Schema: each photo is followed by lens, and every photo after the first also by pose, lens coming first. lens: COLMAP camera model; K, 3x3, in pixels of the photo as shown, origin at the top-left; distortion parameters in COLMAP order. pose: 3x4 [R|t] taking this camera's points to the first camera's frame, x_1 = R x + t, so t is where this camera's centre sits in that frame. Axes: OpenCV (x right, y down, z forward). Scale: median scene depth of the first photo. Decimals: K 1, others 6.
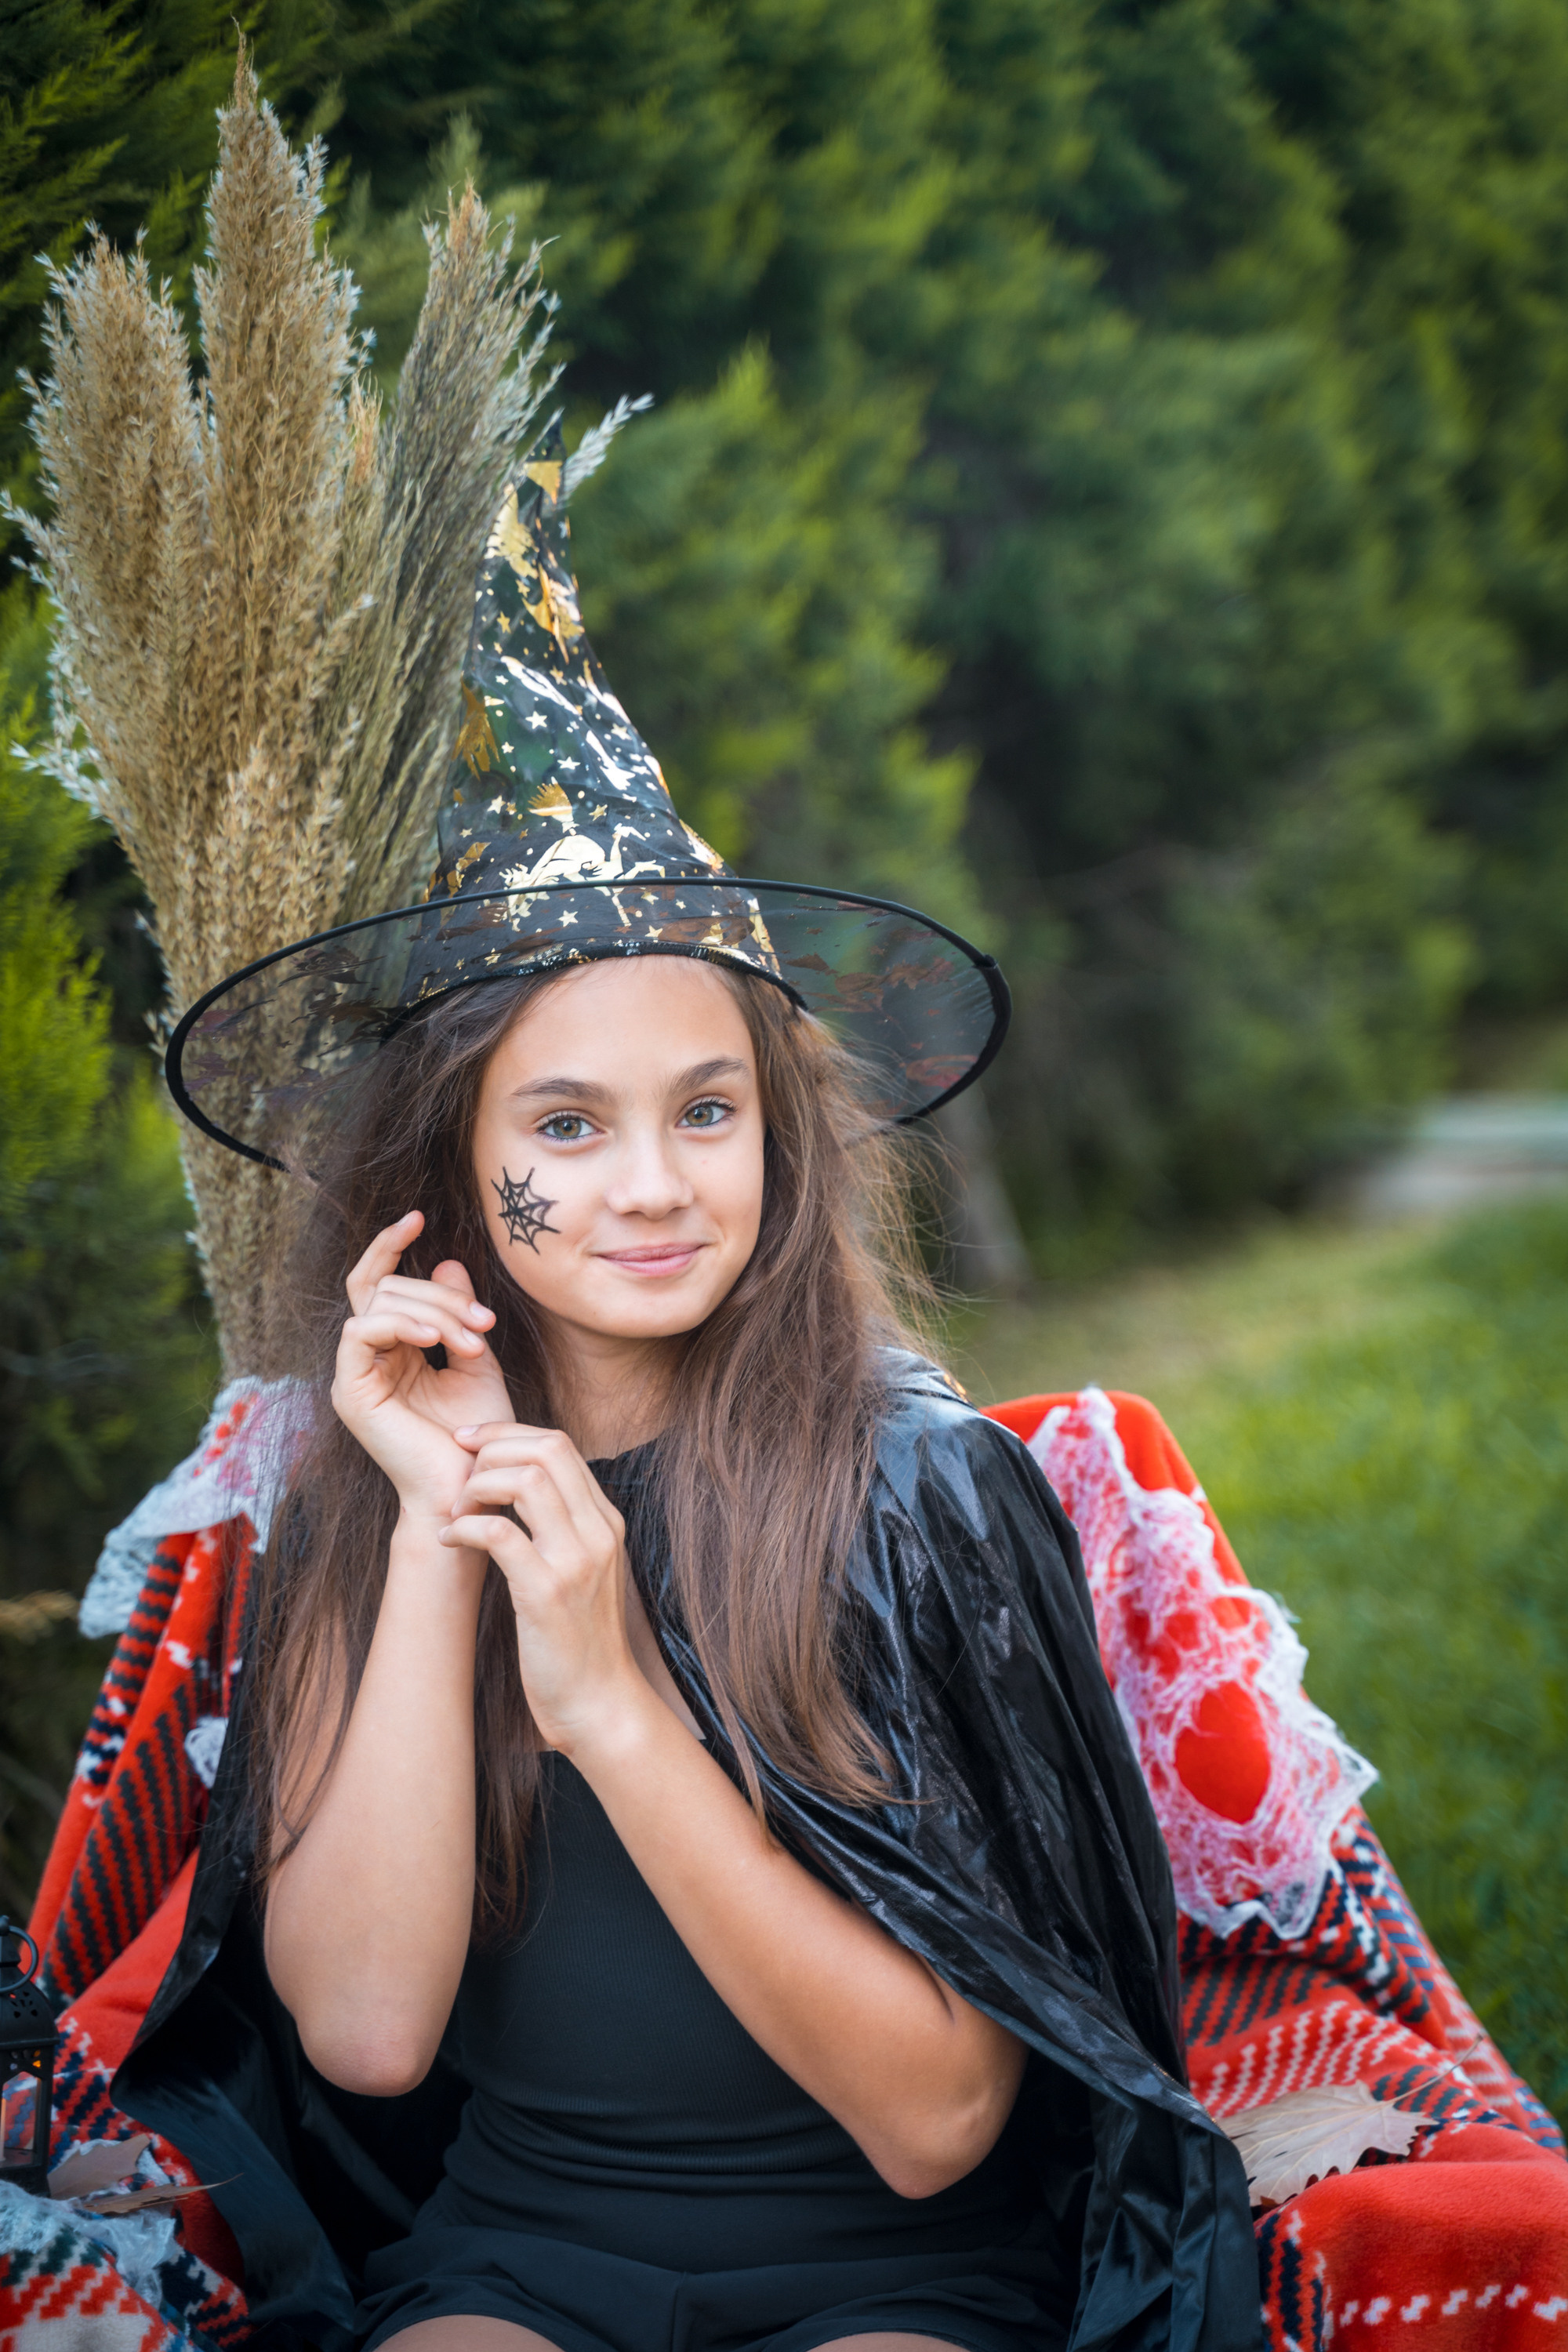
lens RADIAL K [[4846.3, 0, 784.0], [0, 4846.3, 1176.0], [0, 0, 1]] dist [0.279249, 0.155054]
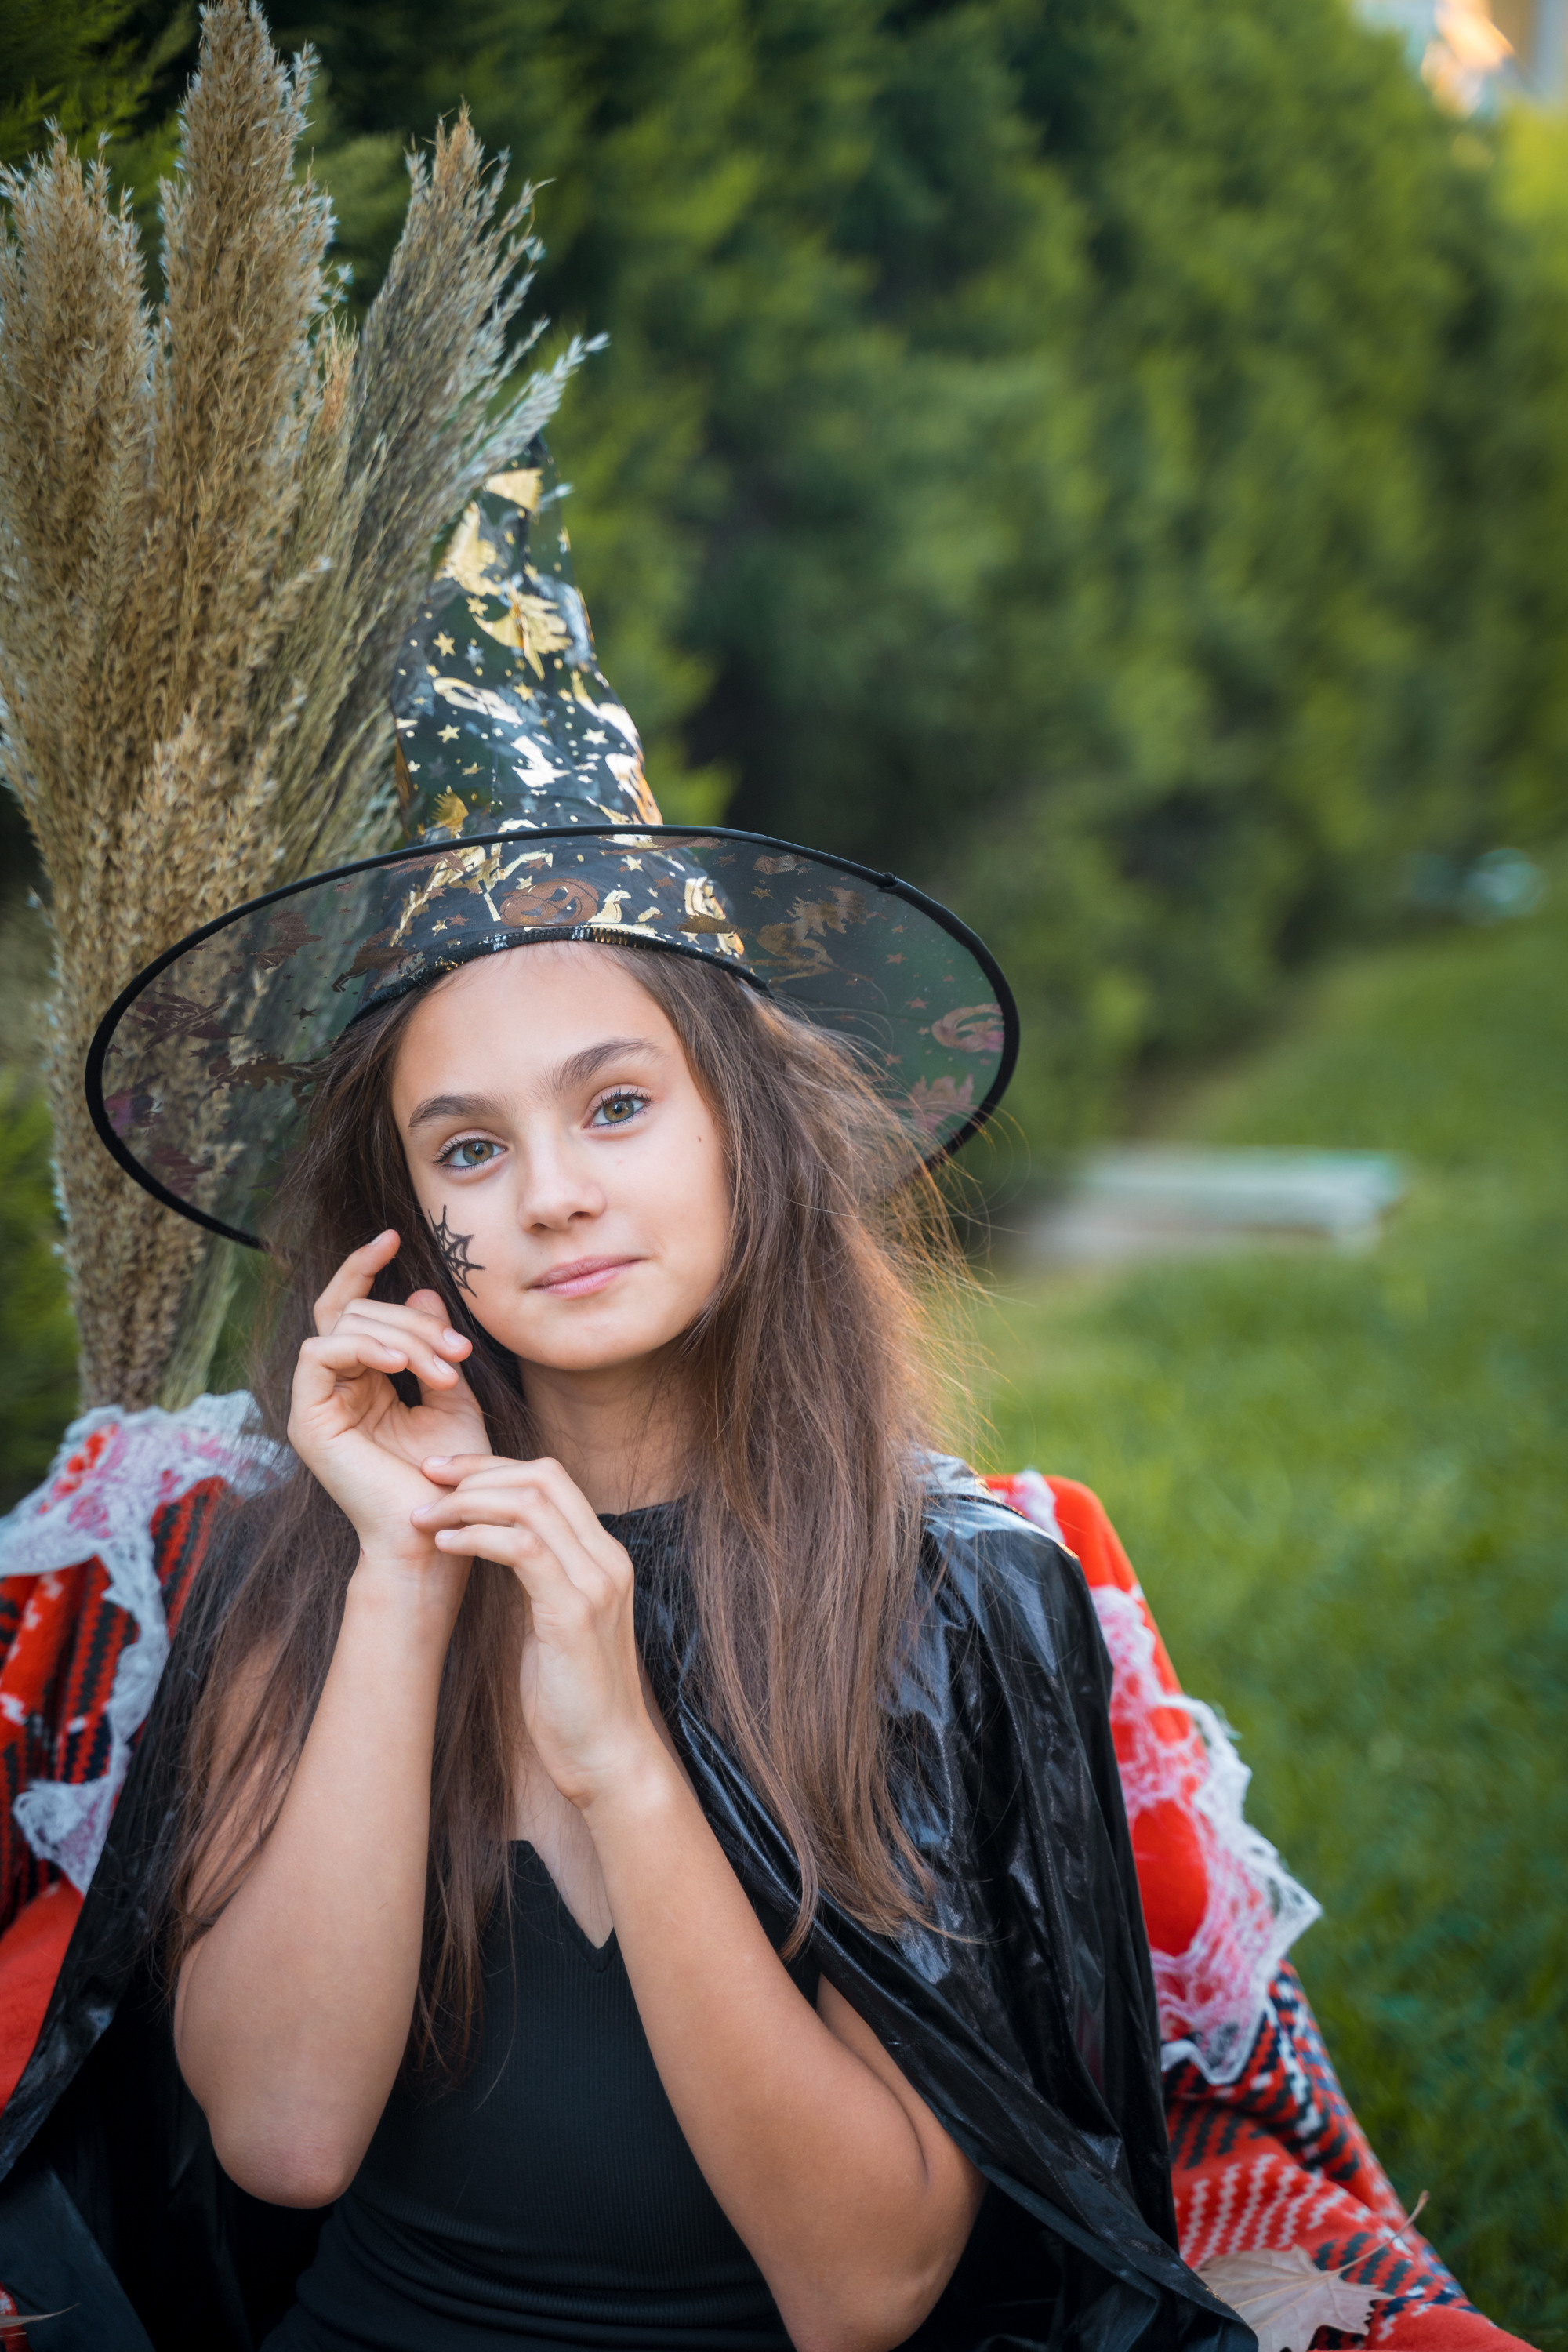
lens RADIAL K [[4846.3, 0, 784.0], [0, 4846.3, 1176.0], [0, 0, 1]] dist [0.279249, 0.155054]
pose [[0.993855, 0.063334, 0.090779, -0.073143], [-0.063192, 0.997991, -0.004441, -0.005725], [-0.090878, -0.001323, 0.995861, 0.086807]]
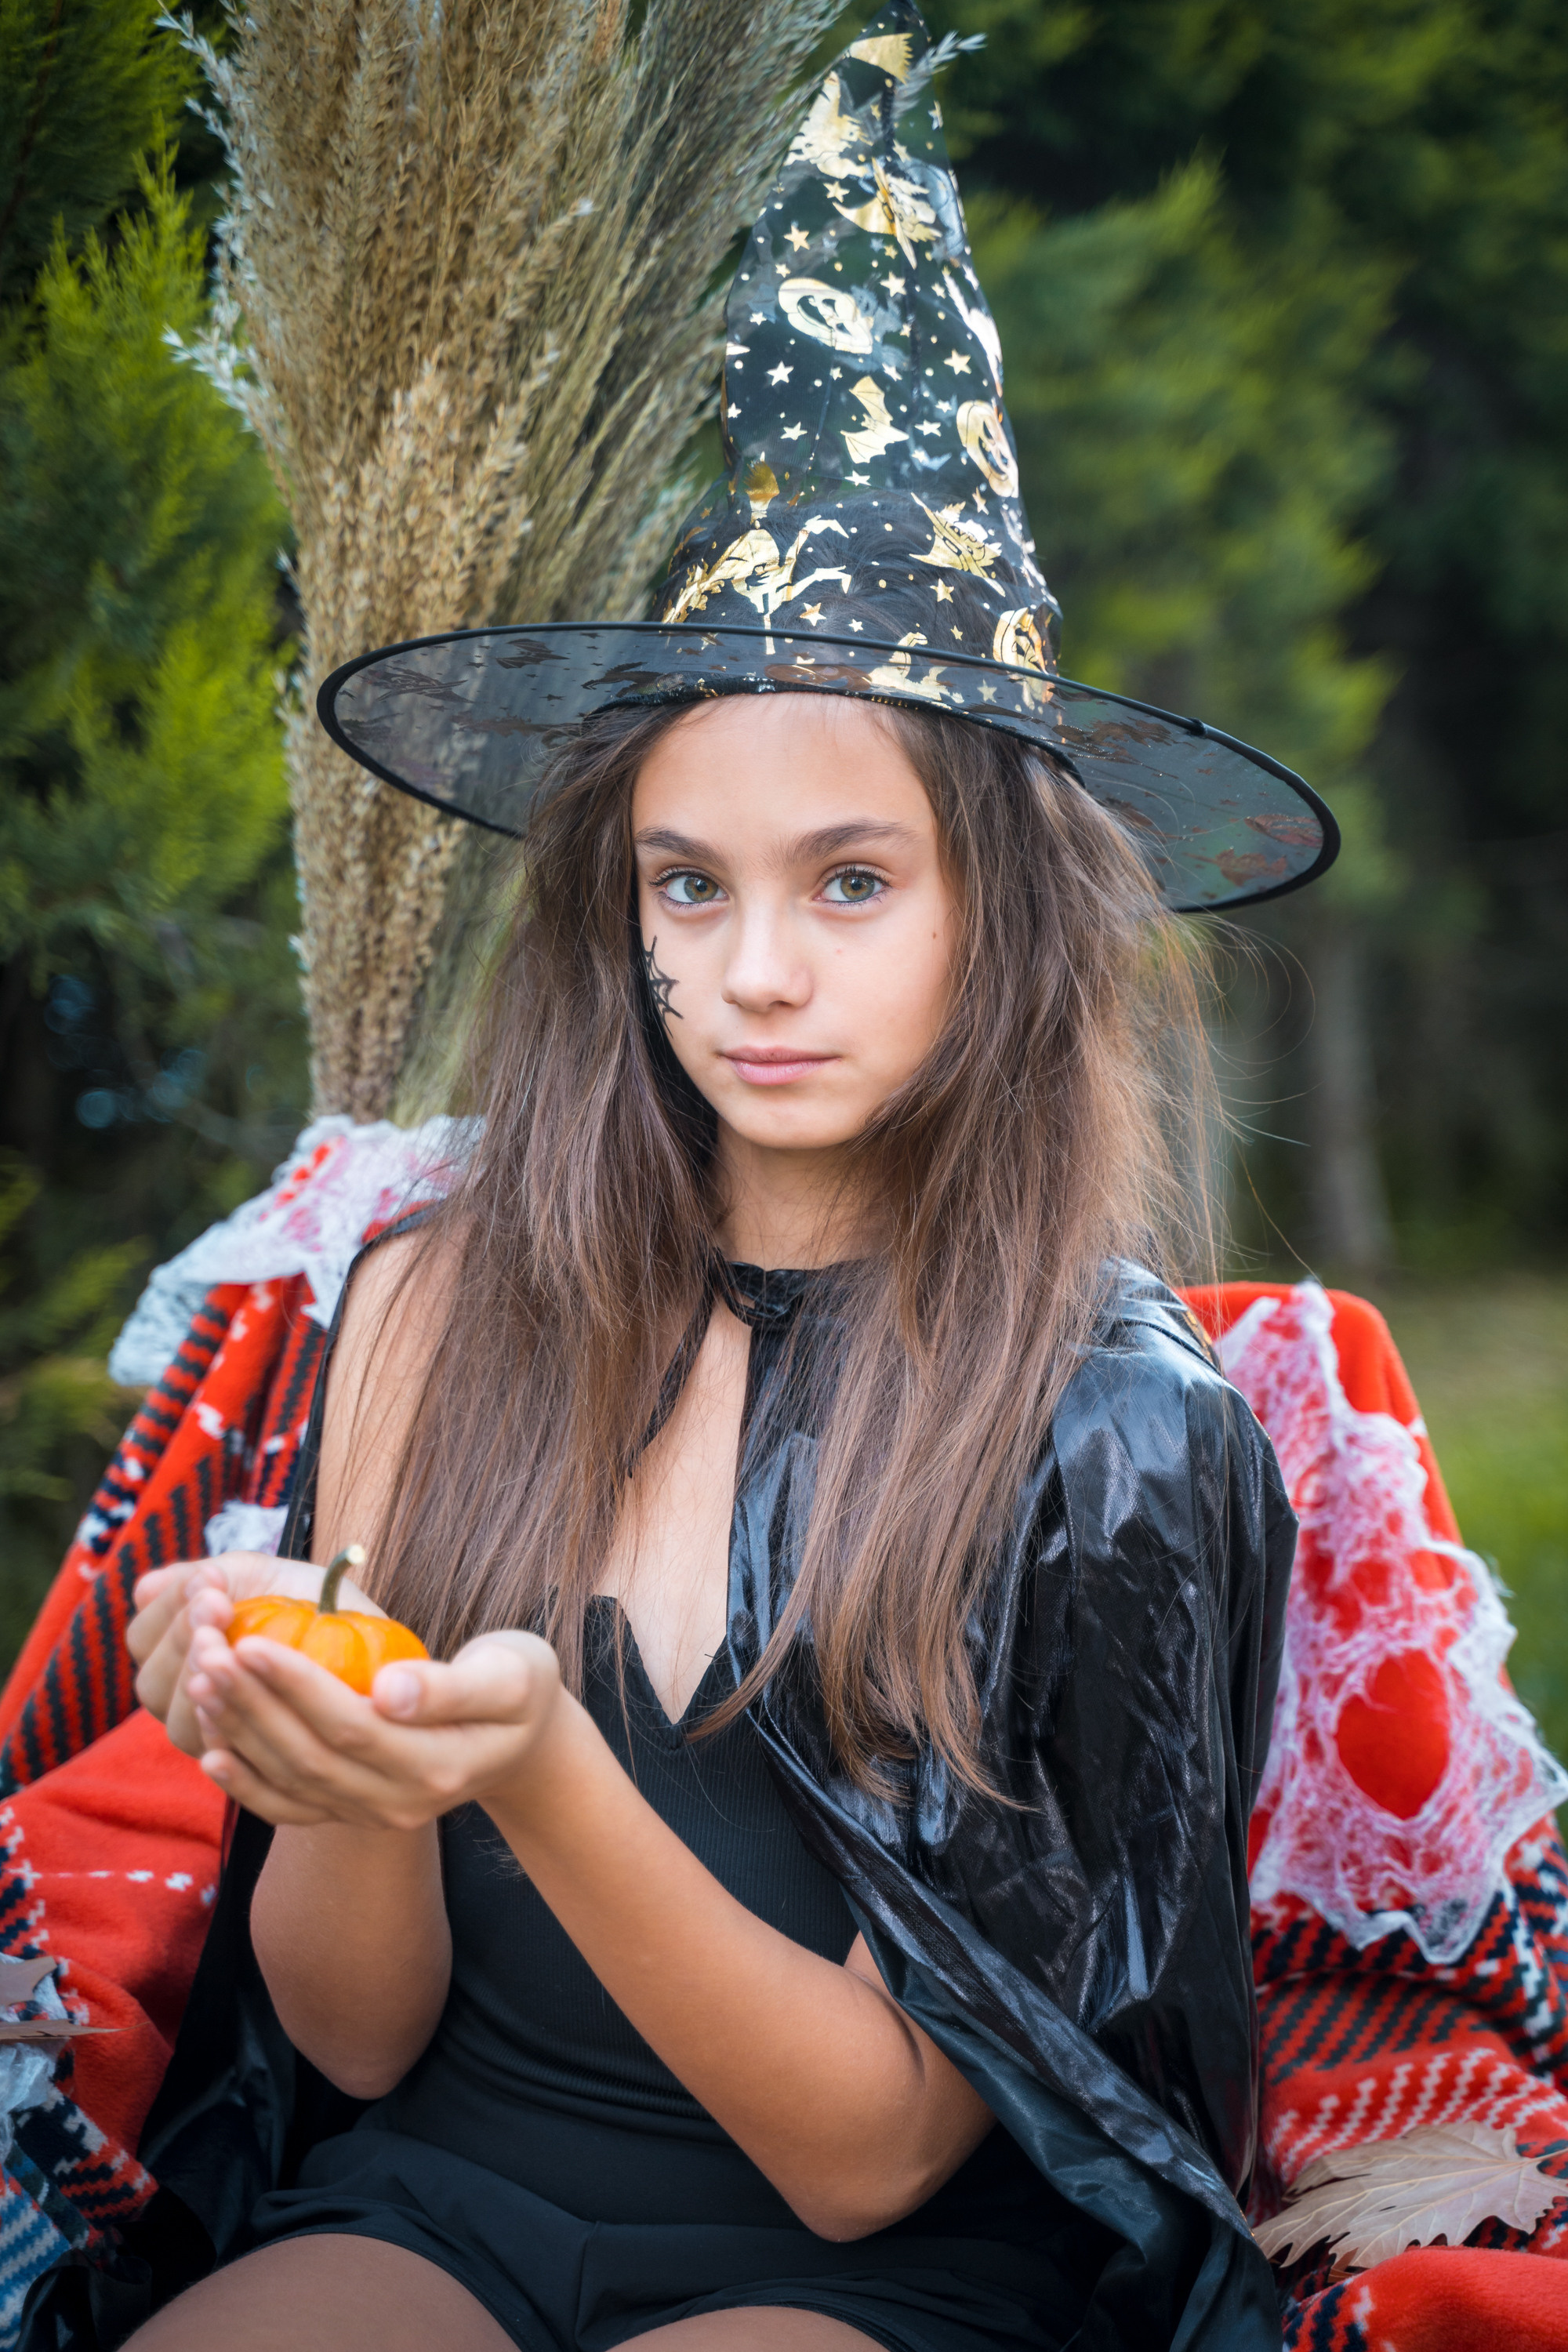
lens RADIAL K [[4846.3, 0, 784.0], [0, 4846.3, 1176.0], [0, 0, 1]] dist [0.279249, 0.155054]
pose [[0.984221, 0.154652, -0.085978, 0.044704], [-0.154040, 0.987969, 0.013753, 0.028919], [0.087070, -0.000292, 0.996202, 0.157611]]
